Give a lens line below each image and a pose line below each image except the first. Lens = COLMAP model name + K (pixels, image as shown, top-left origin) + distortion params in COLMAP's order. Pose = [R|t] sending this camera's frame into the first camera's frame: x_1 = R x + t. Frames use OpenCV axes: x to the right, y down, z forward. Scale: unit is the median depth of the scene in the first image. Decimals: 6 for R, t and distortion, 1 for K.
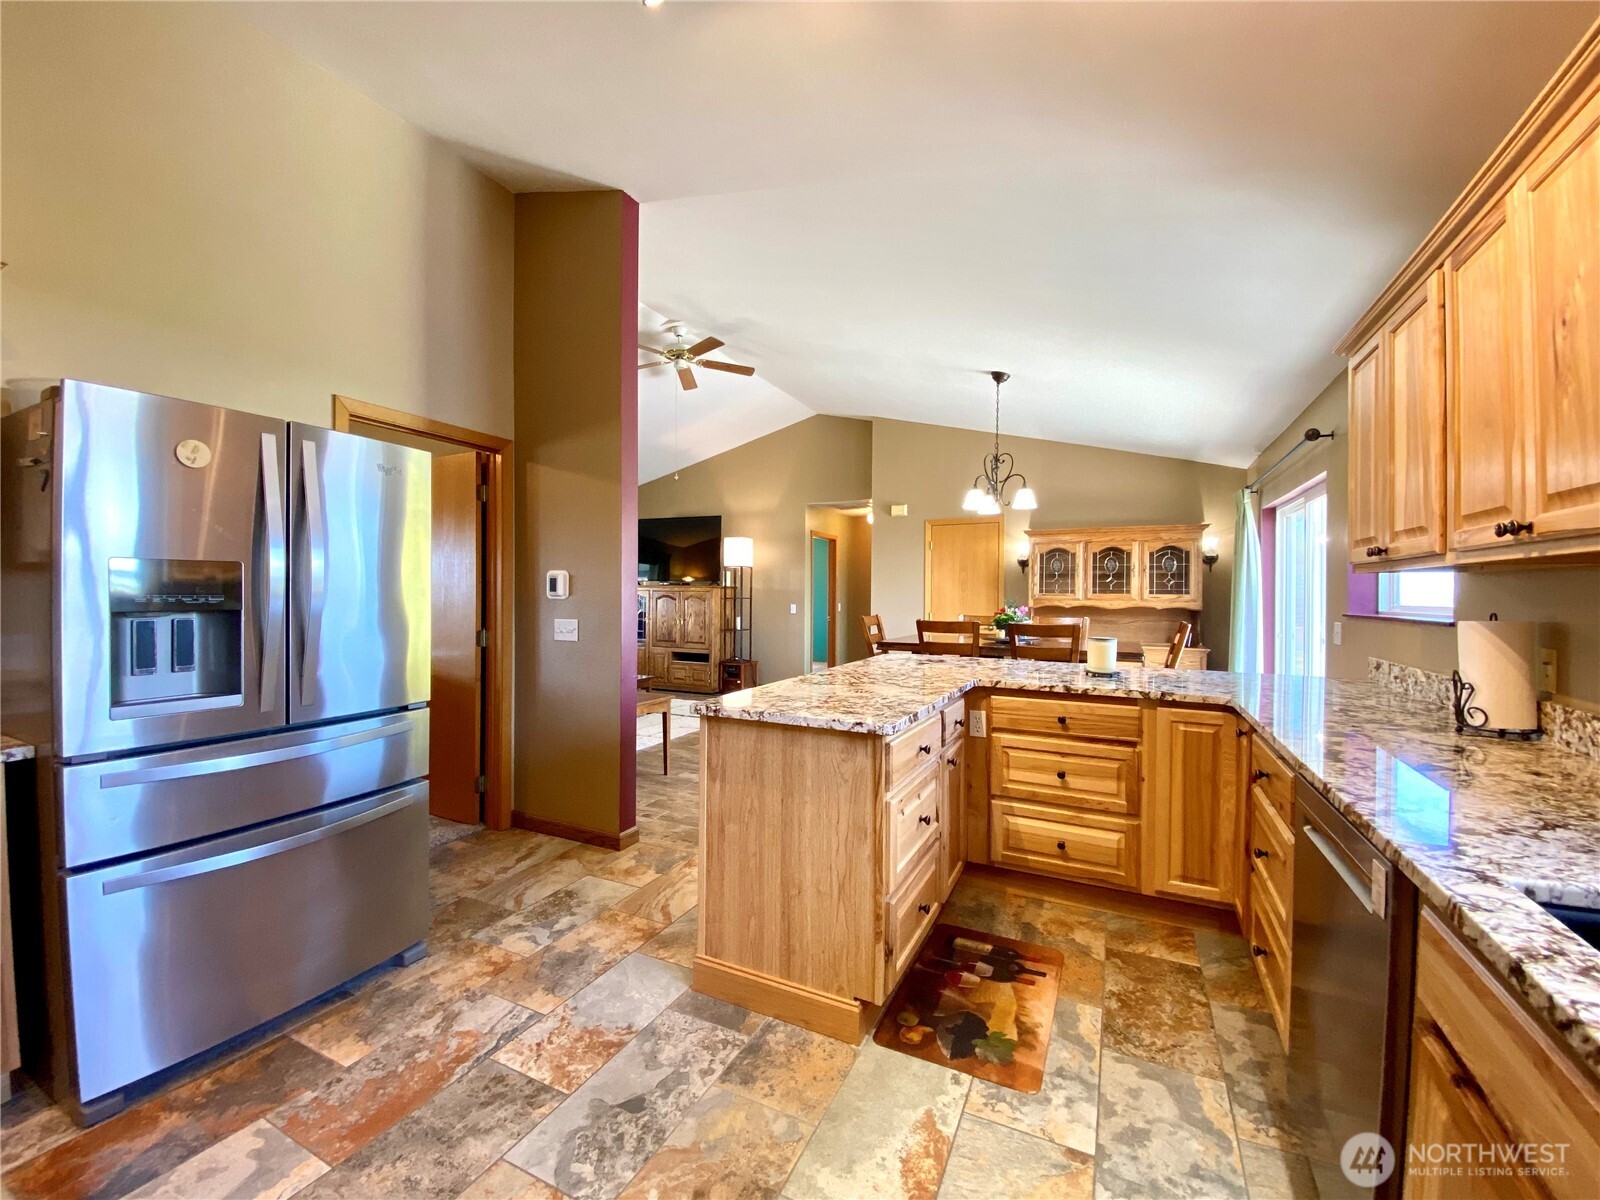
lens RADIAL K [[642.9, 0, 800.8], [0, 642.9, 595.7], [0, 0, 1]] dist [0.034815, -0.027561]
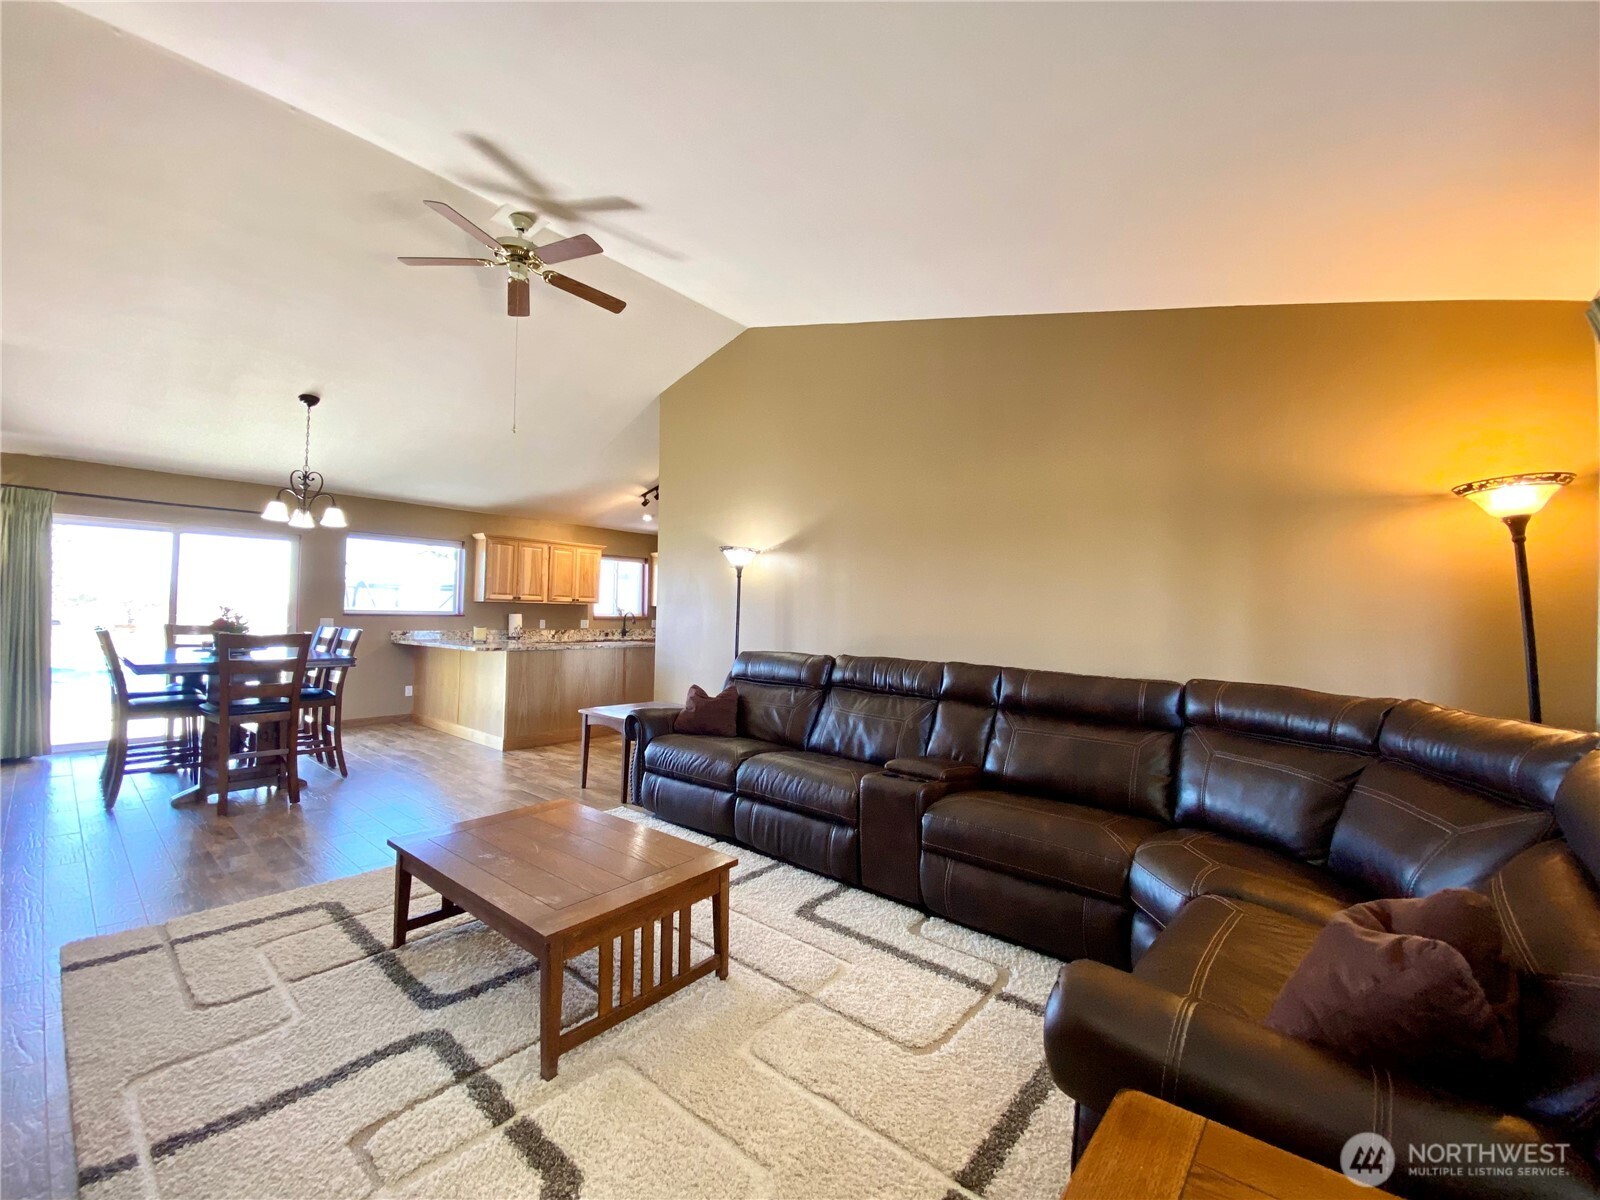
lens RADIAL K [[642.9, 0, 800.8], [0, 642.9, 595.7], [0, 0, 1]] dist [0.034815, -0.027561]
pose [[-0.967792, -0.016832, 0.251188, -0.747207], [-0.023892, 0.999400, -0.025082, -0.008993], [-0.250615, -0.030276, -0.967613, 1.814190]]
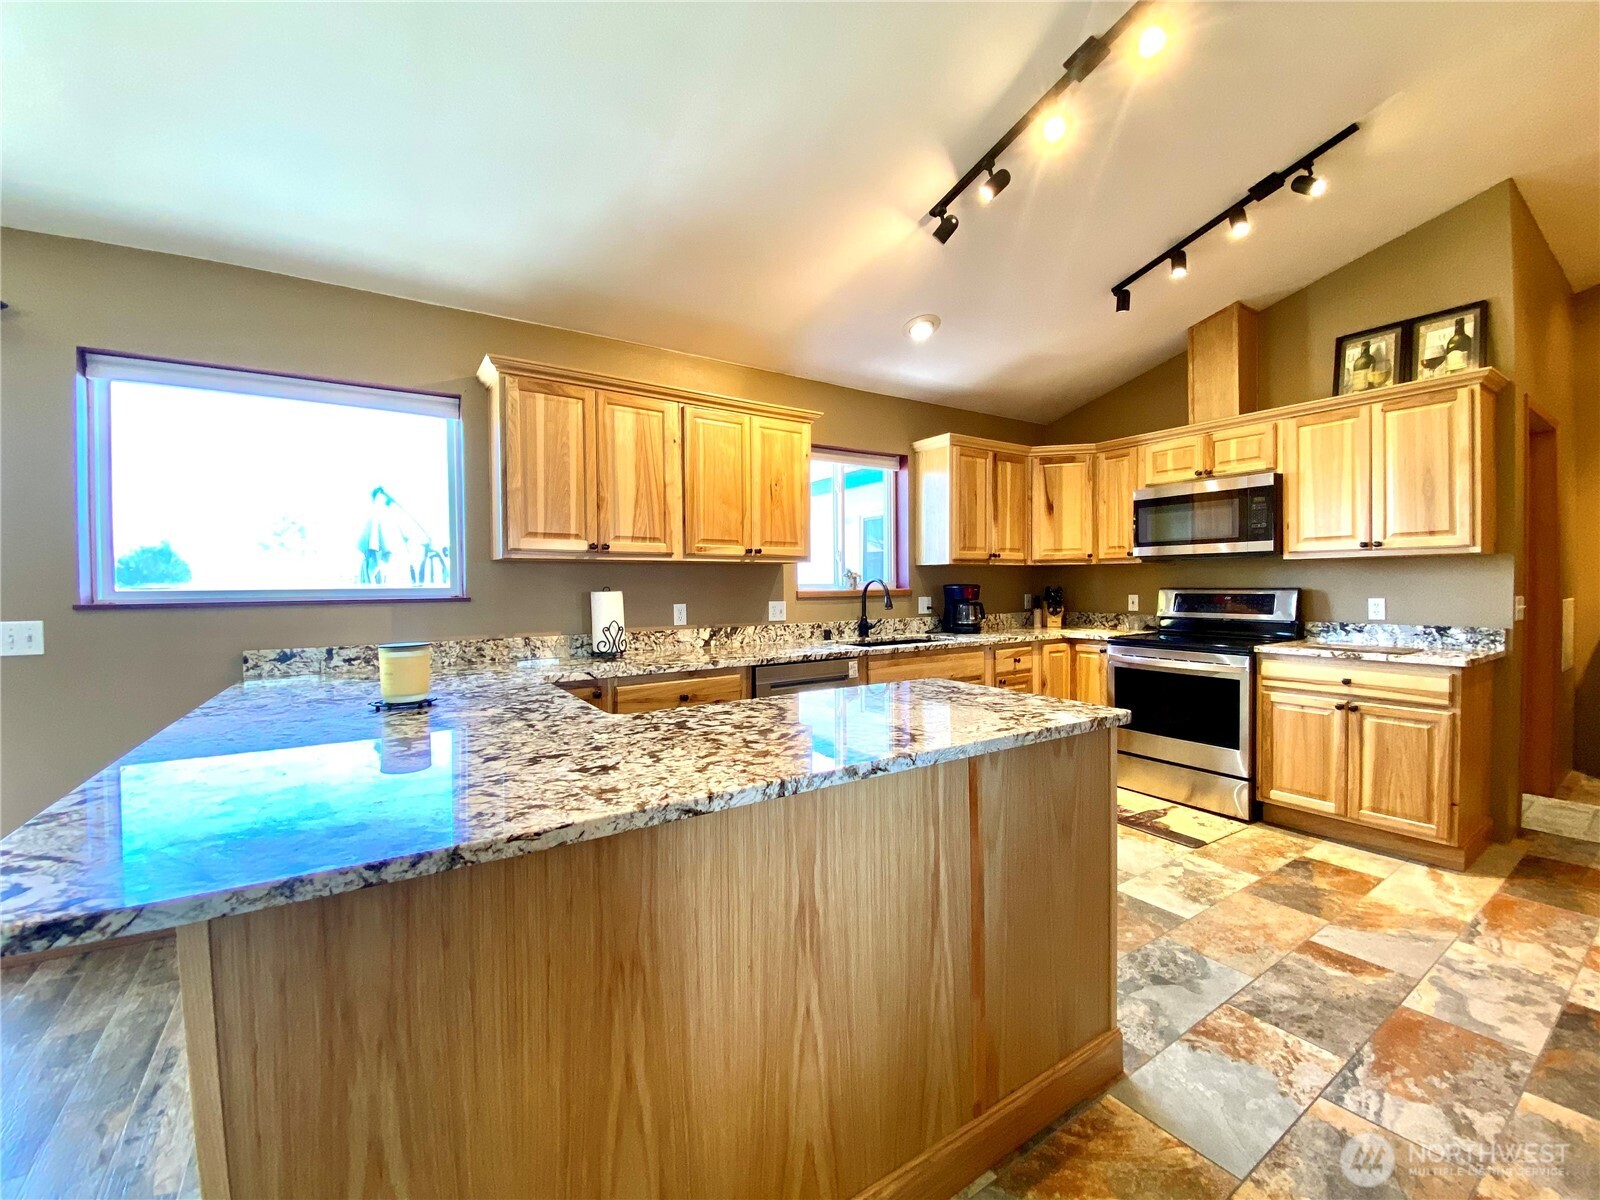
lens RADIAL K [[646.5, 0, 808.2], [0, 646.5, 595.6], [0, 0, 1]] dist [0.022573, -0.020159]
pose [[-0.865785, -0.006578, 0.500373, -0.100489], [0.006394, 0.999687, 0.024204, 0.004153], [-0.500376, 0.024155, -0.865471, 0.824576]]
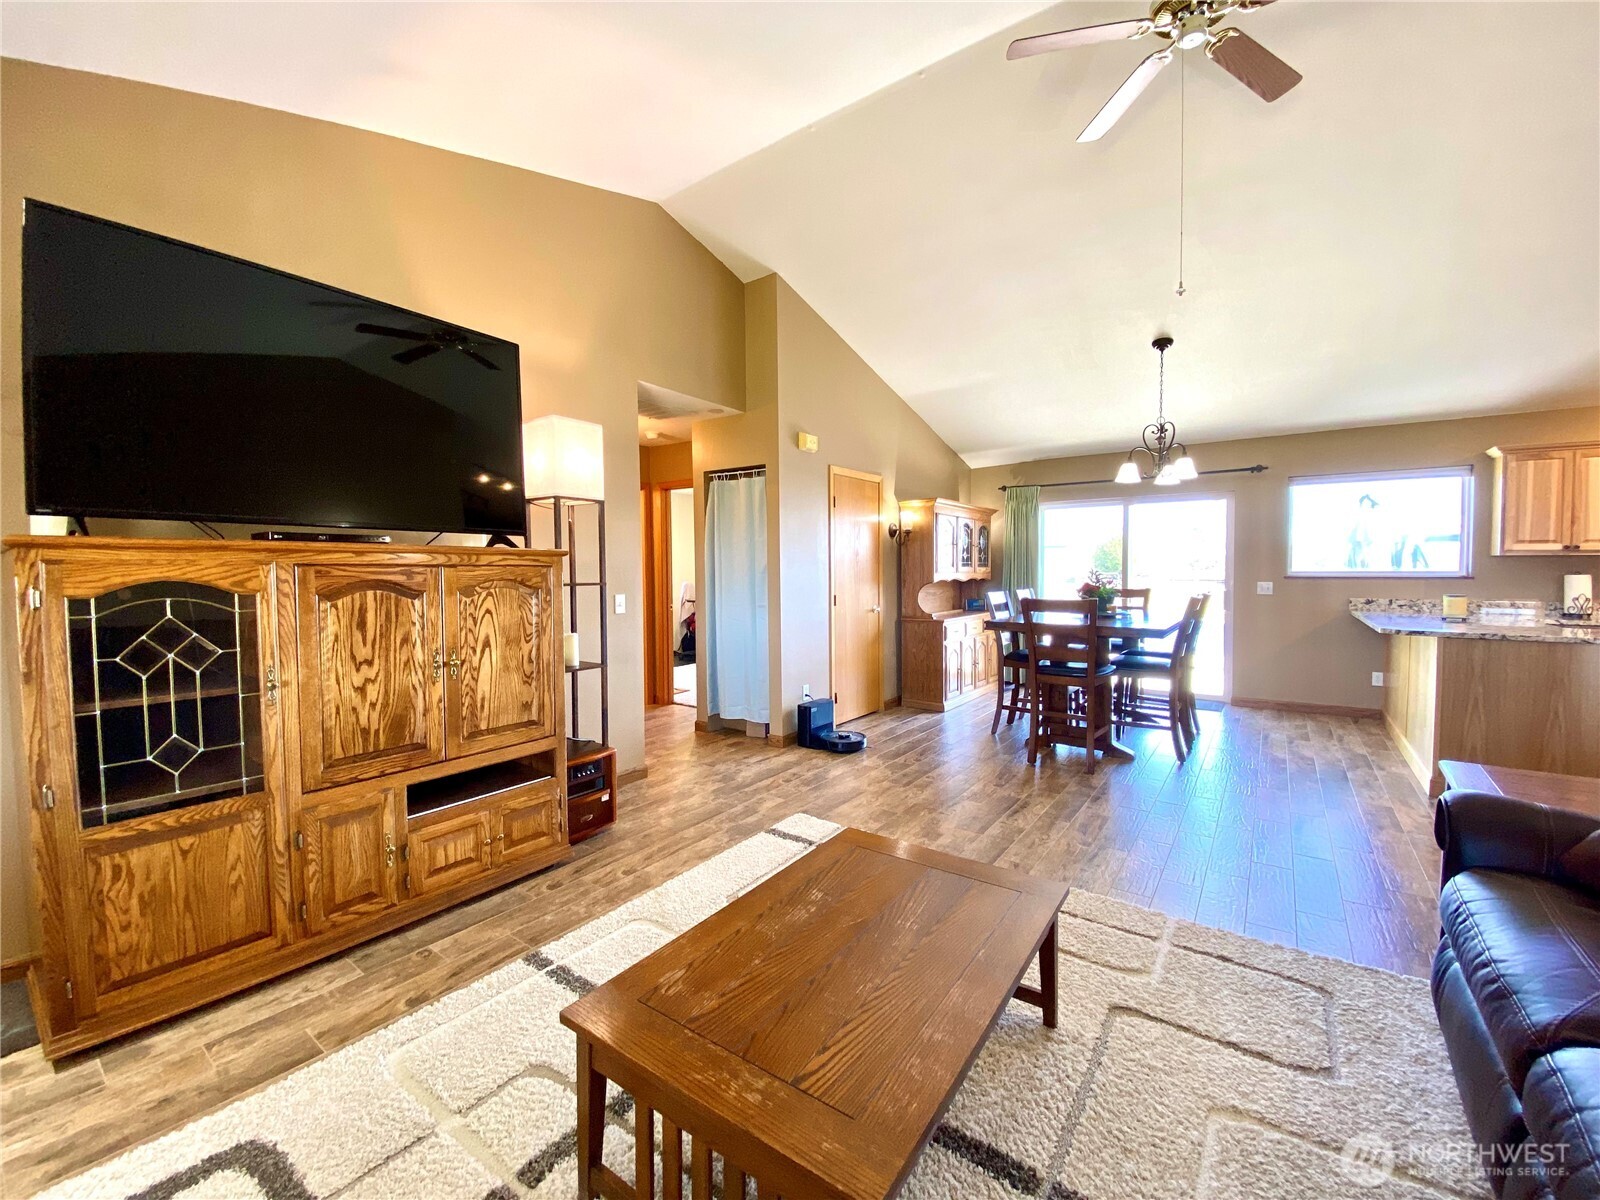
lens RADIAL K [[642.9, 0, 800.8], [0, 642.9, 595.7], [0, 0, 1]] dist [0.034815, -0.027561]
pose [[0.173537, -0.047747, 0.983669, -0.767608], [0.009355, 0.998859, 0.046834, -0.010446], [-0.984783, 0.001074, 0.173786, 1.365574]]
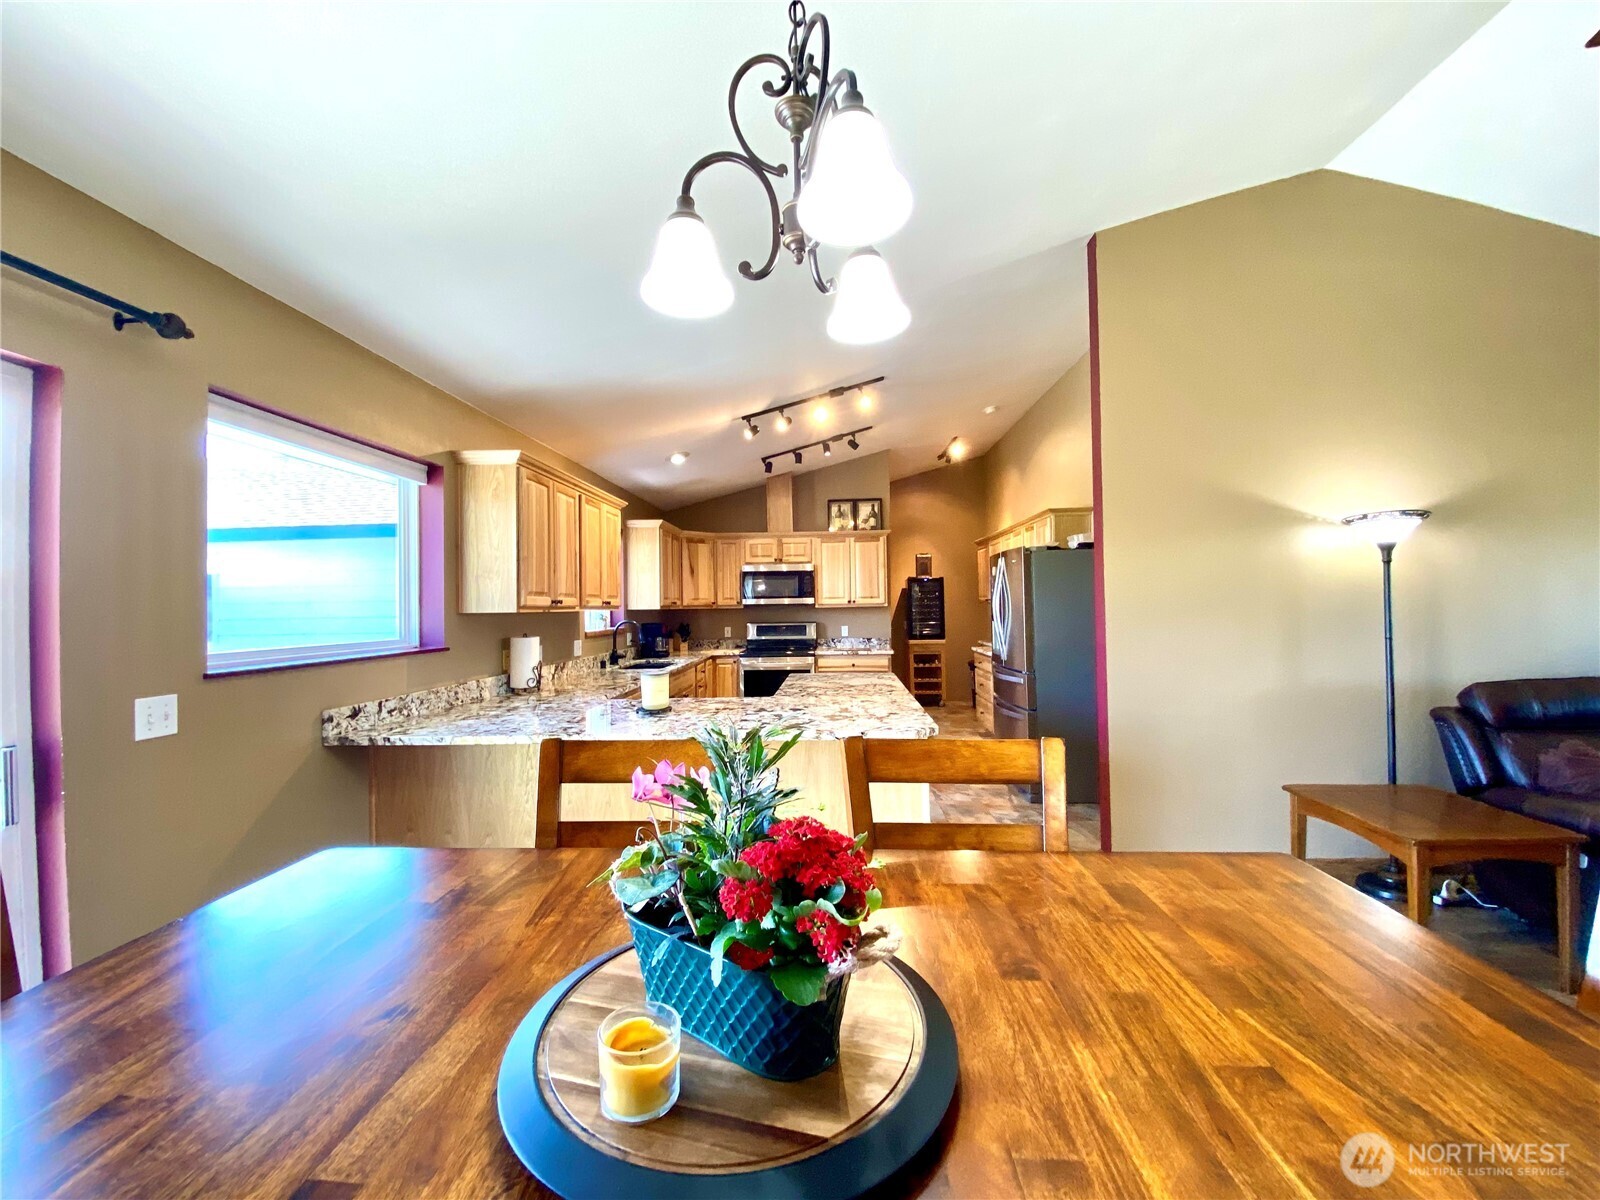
lens RADIAL K [[642.9, 0, 800.8], [0, 642.9, 595.7], [0, 0, 1]] dist [0.034815, -0.027561]
pose [[-0.914221, 0.002943, -0.405206, 0.403654], [0.010030, 0.999832, -0.015368, -0.019927], [0.405093, -0.018114, -0.914096, 1.211481]]
